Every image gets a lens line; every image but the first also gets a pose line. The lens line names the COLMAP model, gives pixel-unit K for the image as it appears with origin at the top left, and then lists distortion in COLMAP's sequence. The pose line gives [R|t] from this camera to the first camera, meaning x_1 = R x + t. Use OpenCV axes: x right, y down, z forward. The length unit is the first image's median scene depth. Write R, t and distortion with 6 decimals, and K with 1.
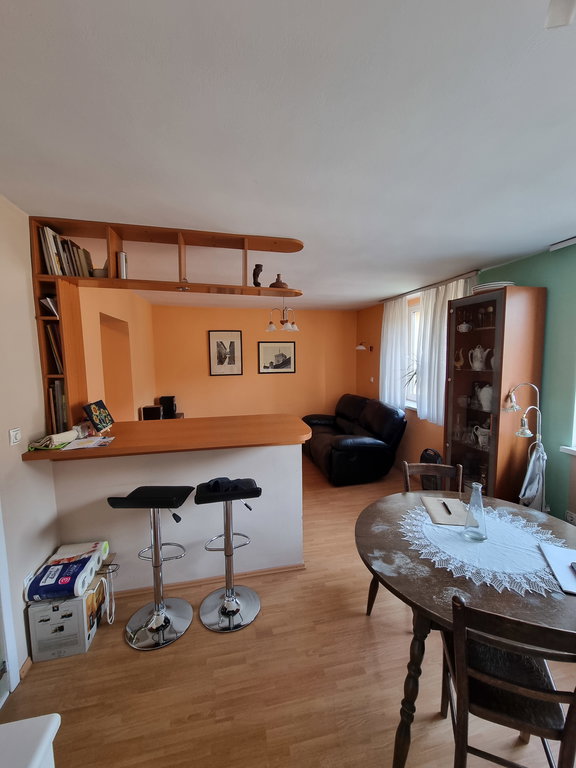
lens RADIAL K [[316.0, 0, 288.0], [0, 316.0, 384.0], [0, 0, 1]] dist [-0.005203, 0.000356]
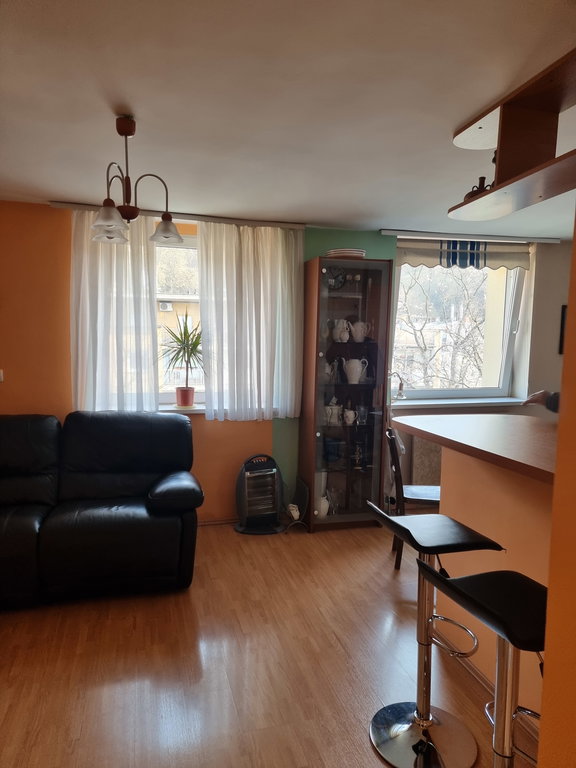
lens RADIAL K [[527.9, 0, 281.9], [0, 527.9, 394.7], [0, 0, 1]] dist [0.093205, -0.077164]
pose [[-0.050134, -0.089260, 0.994746, -0.745237], [0.078648, 0.992553, 0.093026, -0.038929], [-0.995641, 0.082899, -0.042741, 1.006347]]
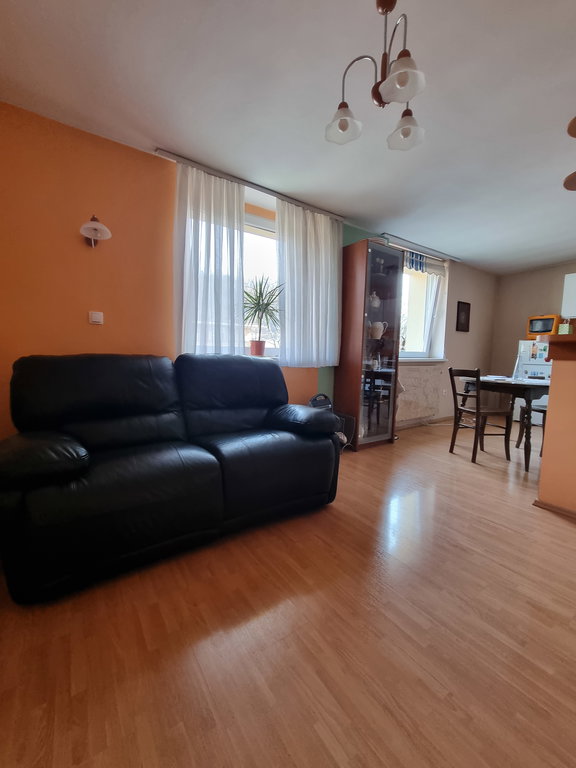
lens RADIAL K [[314.6, 0, 288.0], [0, 314.6, 385.5], [0, 0, 1]] dist [-0.007830, 0.000366]
pose [[-0.380481, -0.086293, 0.920754, -0.345237], [0.071899, 0.989863, 0.122480, 0.064759], [-0.921990, 0.112803, -0.370420, 1.440868]]
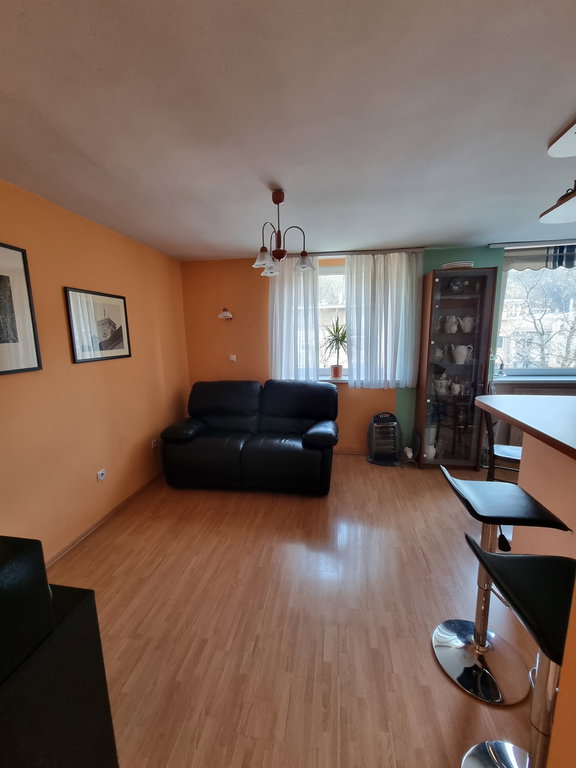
lens RADIAL K [[316.0, 0, 288.0], [0, 316.0, 384.0], [0, 0, 1]] dist [-0.005203, 0.000356]
pose [[0.358668, -0.143371, 0.922389, -0.627895], [0.098699, 0.988420, 0.115255, -0.041202], [-0.928232, 0.049700, 0.368666, 0.921392]]
